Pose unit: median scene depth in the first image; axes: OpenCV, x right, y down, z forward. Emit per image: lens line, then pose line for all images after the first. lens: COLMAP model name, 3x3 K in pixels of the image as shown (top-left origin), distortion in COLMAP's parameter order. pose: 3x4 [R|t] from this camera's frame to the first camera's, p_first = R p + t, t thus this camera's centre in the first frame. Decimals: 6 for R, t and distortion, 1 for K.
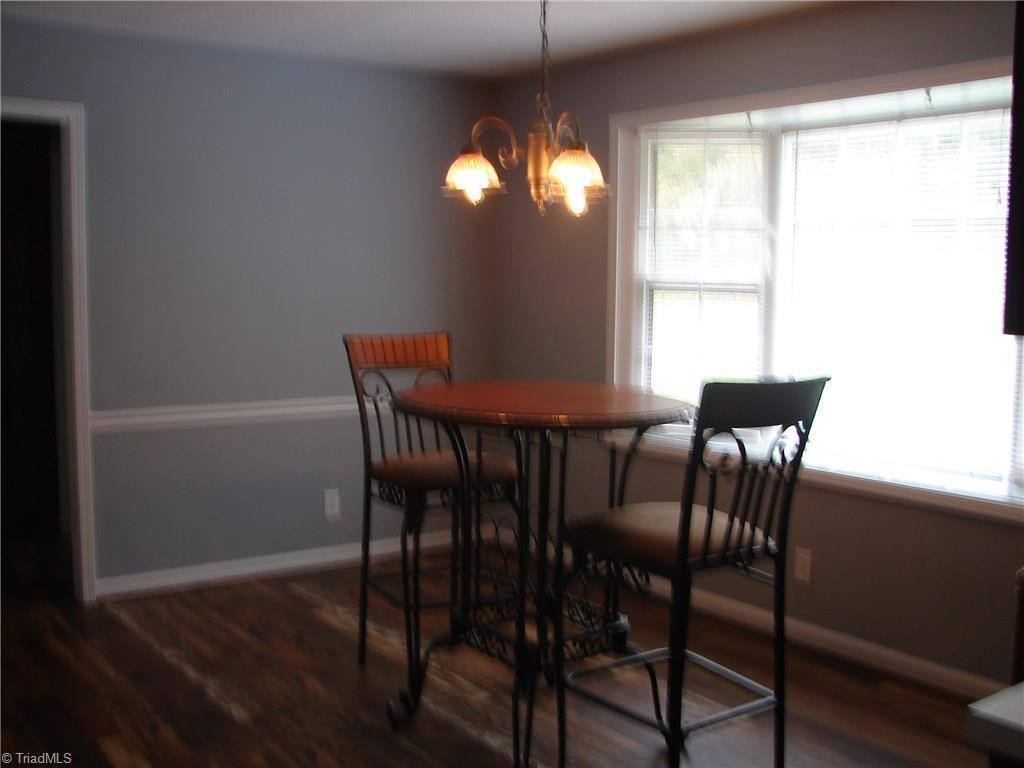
lens RADIAL K [[1106.9, 0, 518.4], [0, 1106.9, 388.8], [0, 0, 1]] dist [-0.211301, 0.271562]
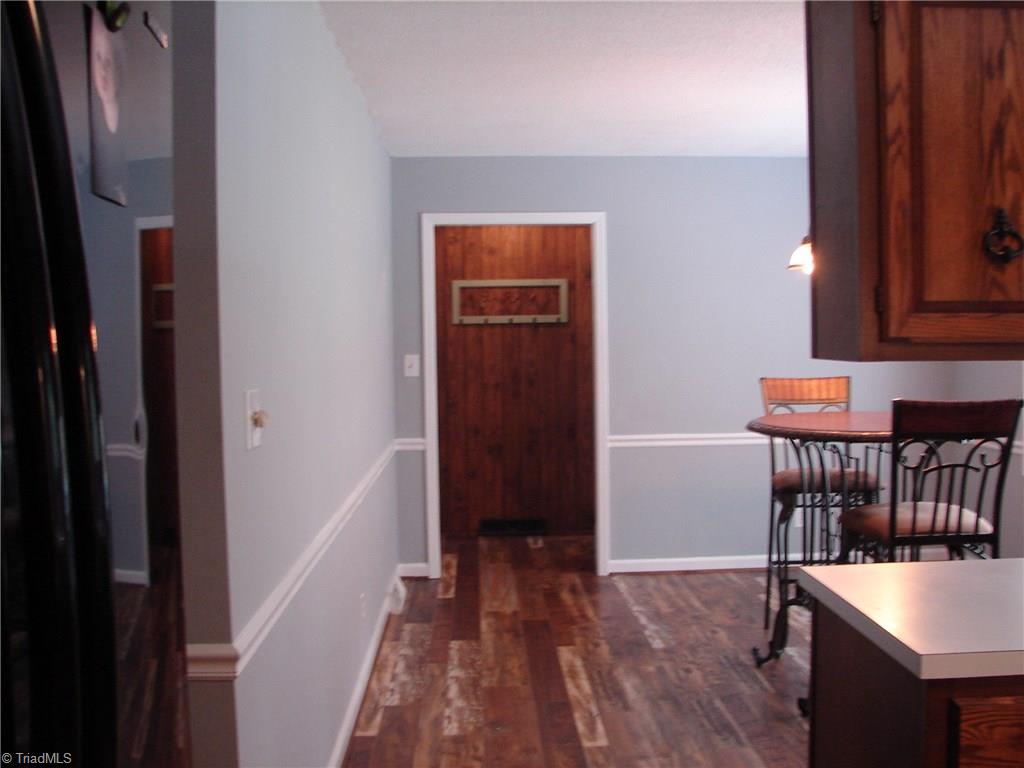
lens RADIAL K [[1106.9, 0, 518.4], [0, 1106.9, 388.8], [0, 0, 1]] dist [-0.211301, 0.271562]
pose [[0.826919, -0.000967, -0.562320, 0.335498], [-0.027849, 0.998701, -0.042669, 0.029168], [0.561631, 0.050944, 0.825818, -0.253453]]
